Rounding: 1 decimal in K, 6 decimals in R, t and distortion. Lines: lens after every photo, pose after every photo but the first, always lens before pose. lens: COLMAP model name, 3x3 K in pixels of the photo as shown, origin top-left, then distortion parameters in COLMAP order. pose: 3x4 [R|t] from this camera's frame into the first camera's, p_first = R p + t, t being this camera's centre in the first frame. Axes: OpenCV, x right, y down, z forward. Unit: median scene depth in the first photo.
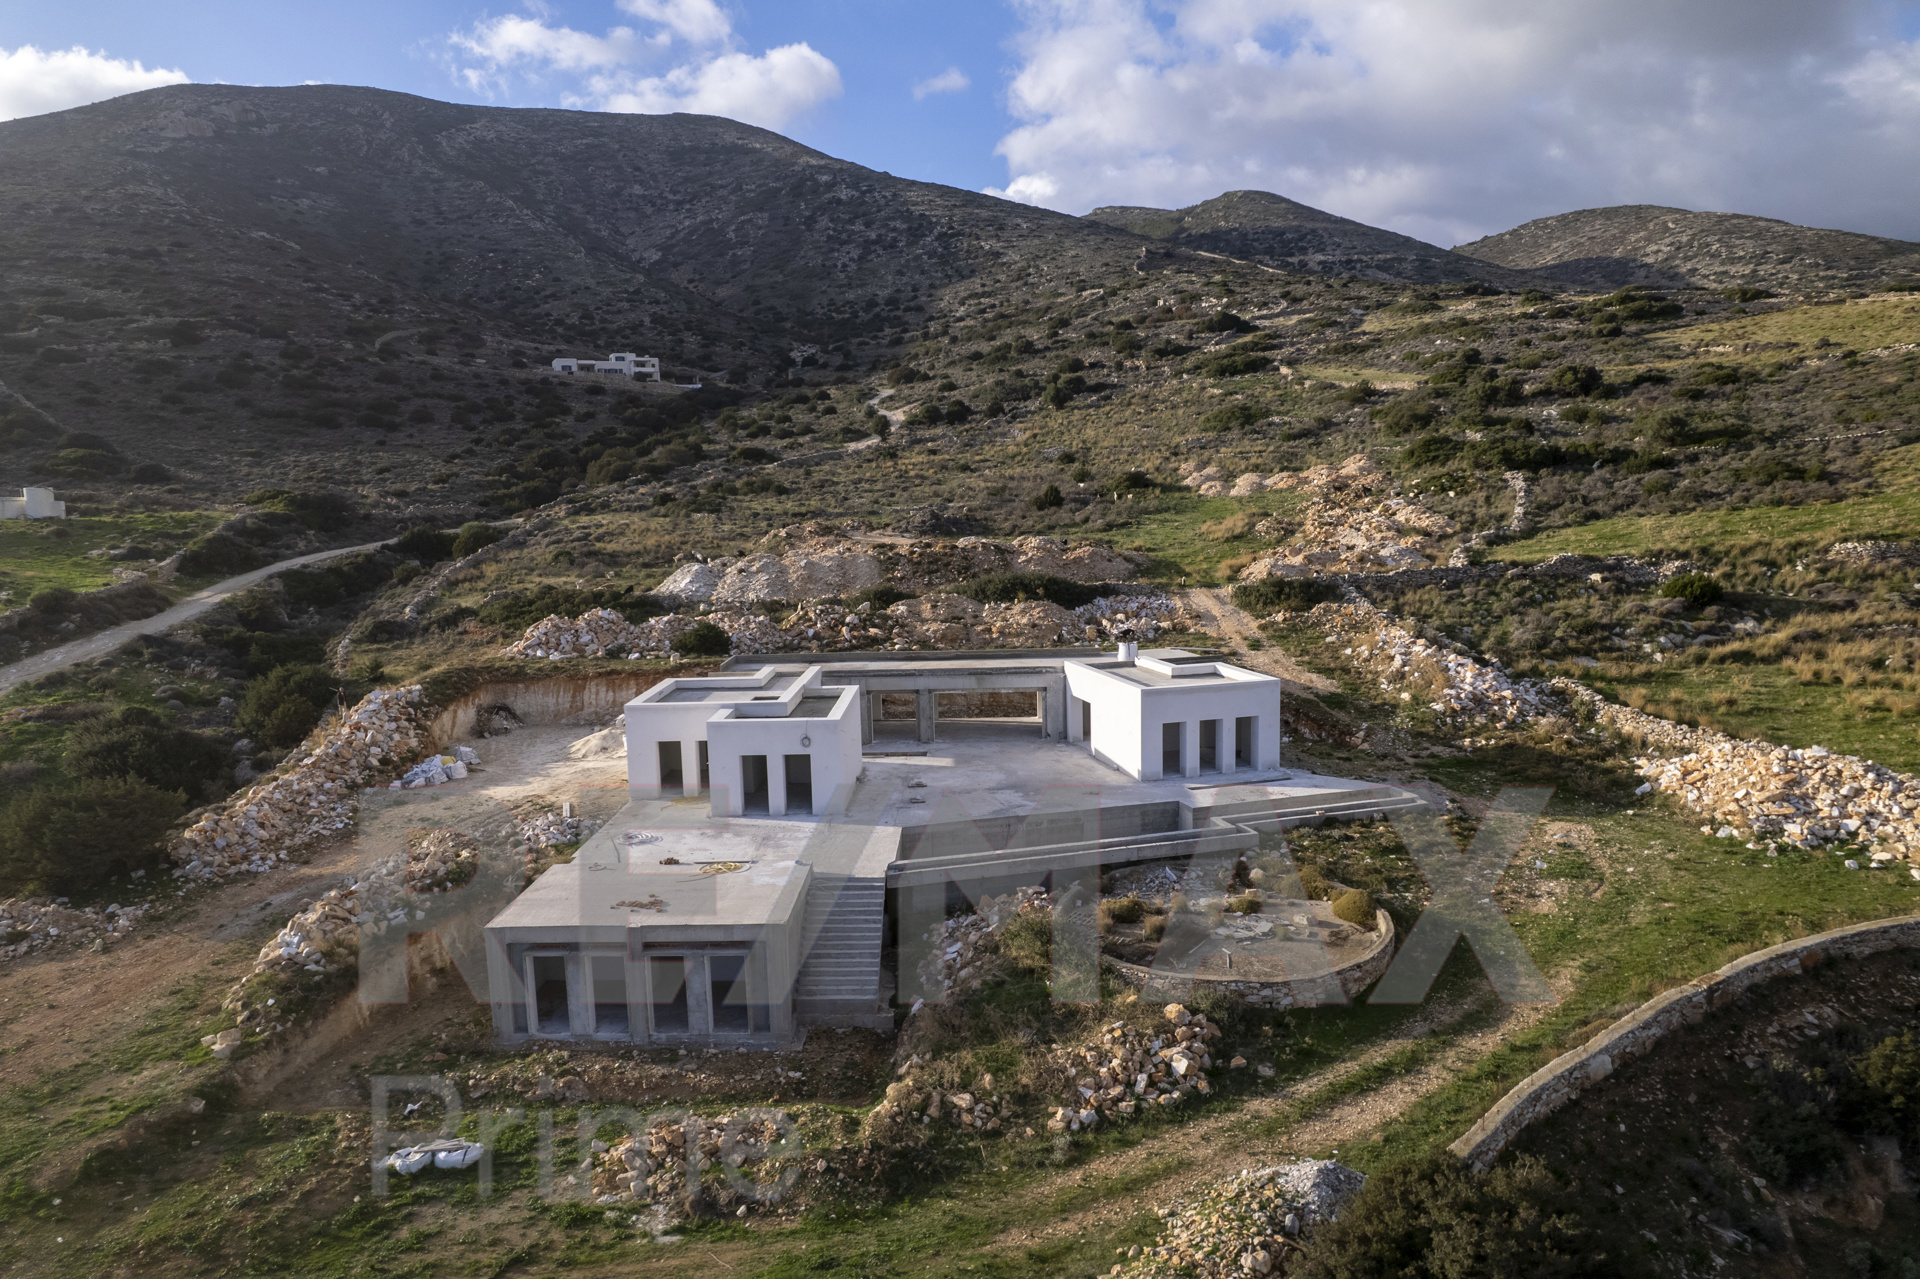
lens RADIAL K [[1230.1, 0, 952.5], [0, 1230.1, 642.4], [0, 0, 1]] dist [-0.072984, 0.067549]
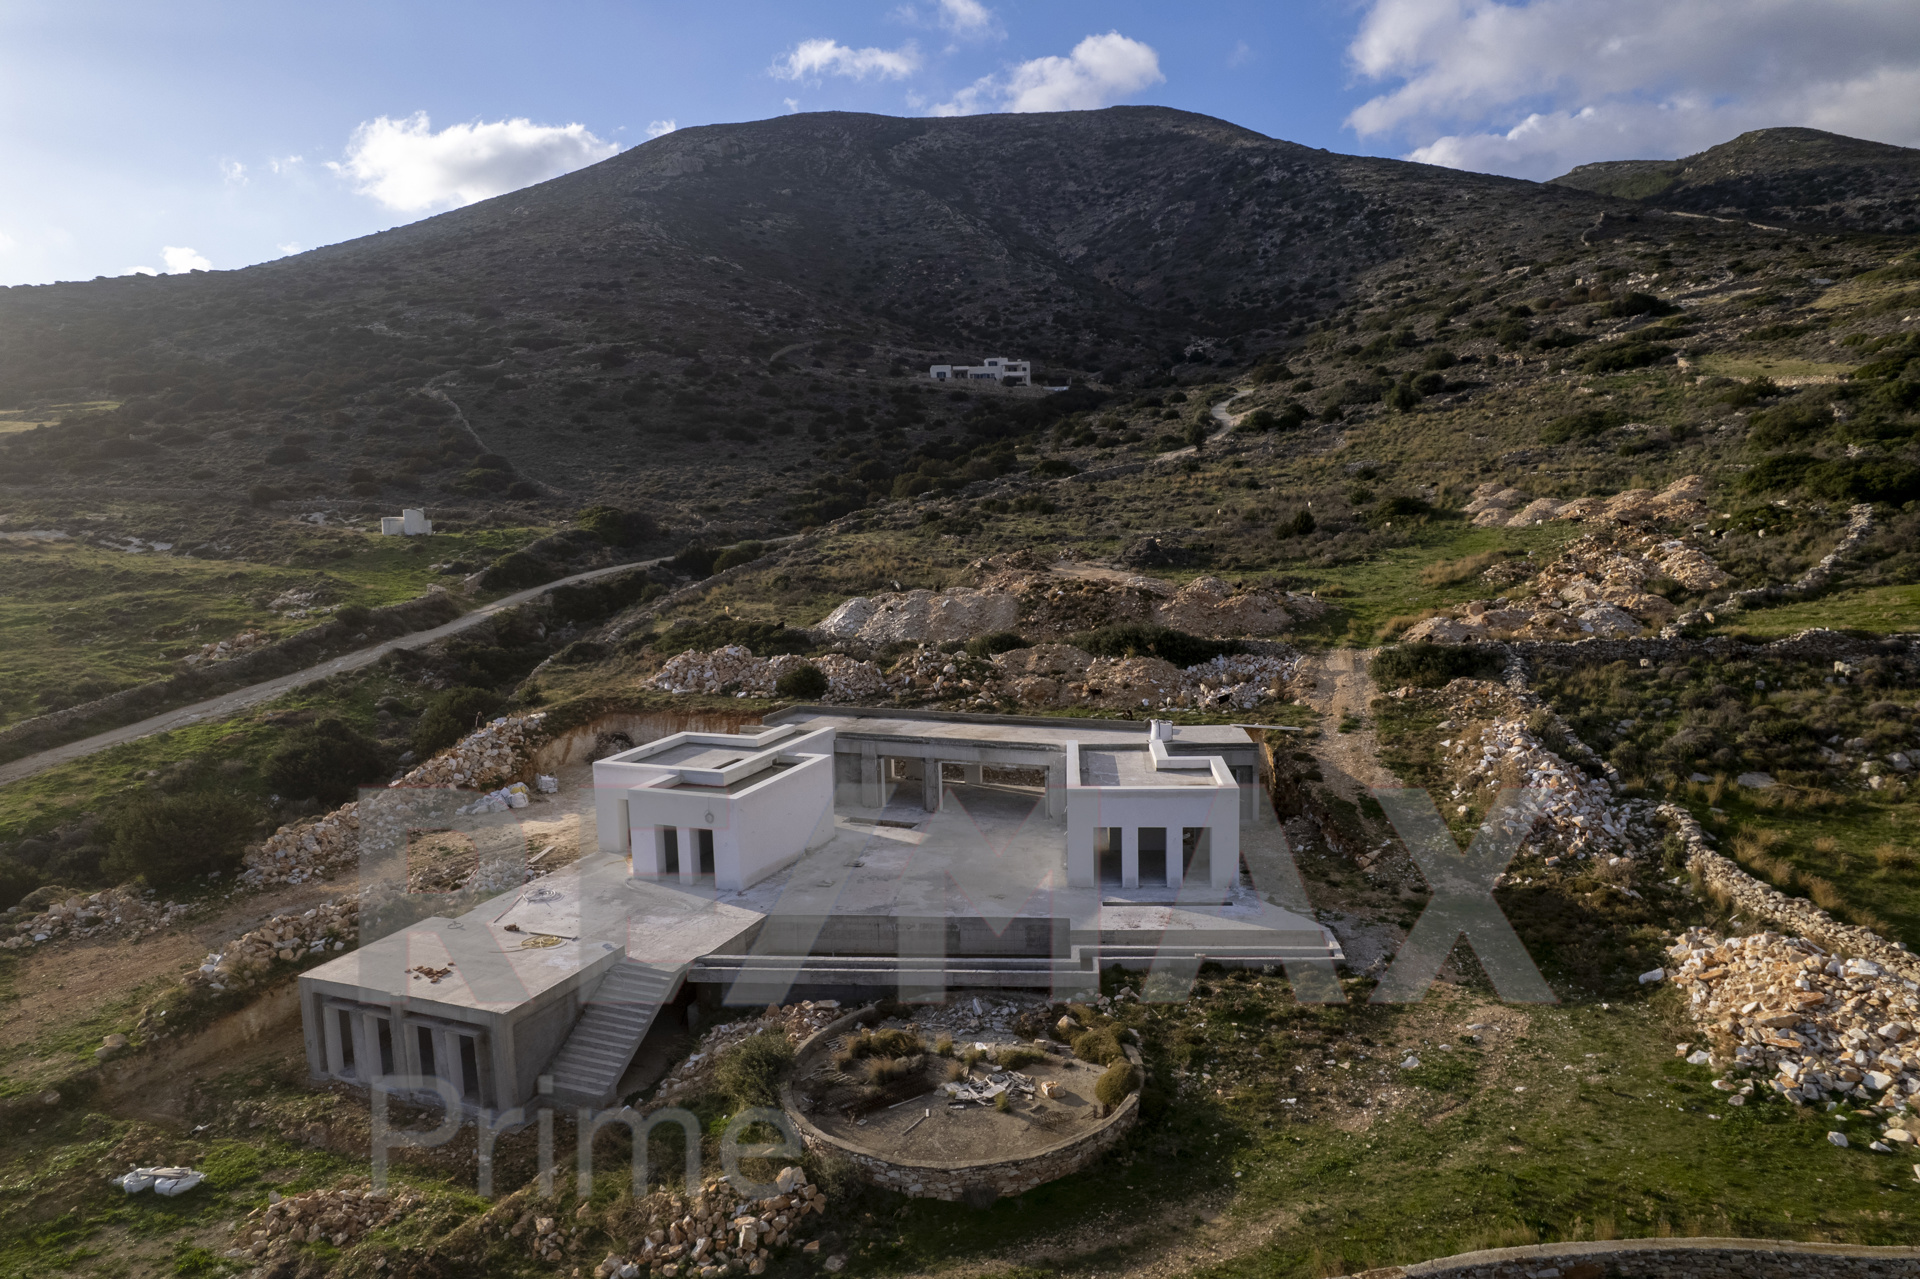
lens RADIAL K [[1230.1, 0, 952.5], [0, 1230.1, 642.4], [0, 0, 1]] dist [-0.072984, 0.067549]
pose [[0.934743, 0.045351, -0.352418, 0.190773], [-0.041280, 0.998966, 0.019063, -0.041748], [0.352918, -0.003271, 0.935649, 0.050595]]
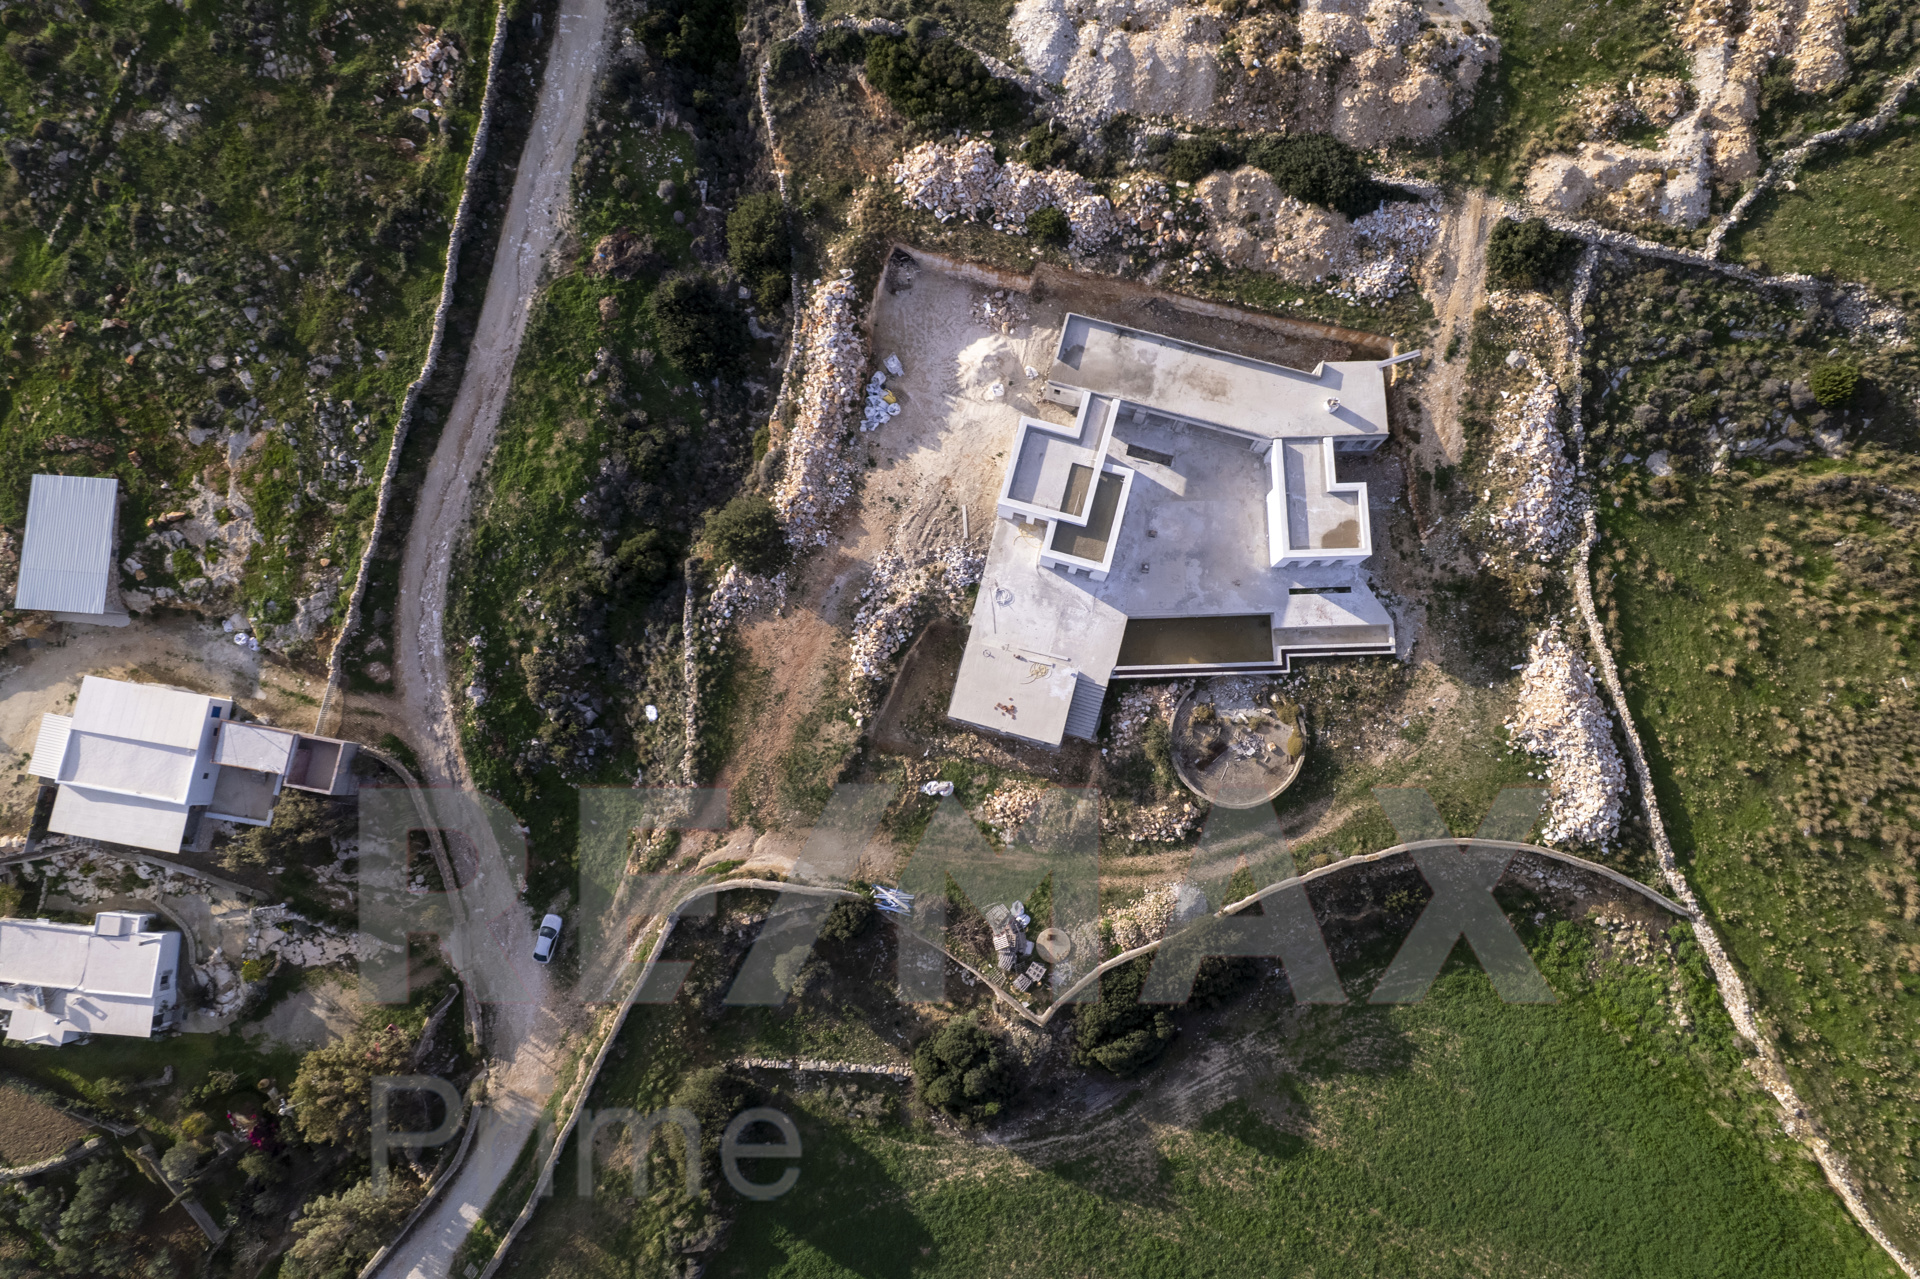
lens RADIAL K [[1230.1, 0, 952.5], [0, 1230.1, 642.4], [0, 0, 1]] dist [-0.072984, 0.067549]
pose [[0.969762, 0.241267, -0.036772, -0.104363], [-0.027948, 0.259468, 0.965347, -0.785406], [0.242448, -0.935129, 0.258365, 0.151716]]
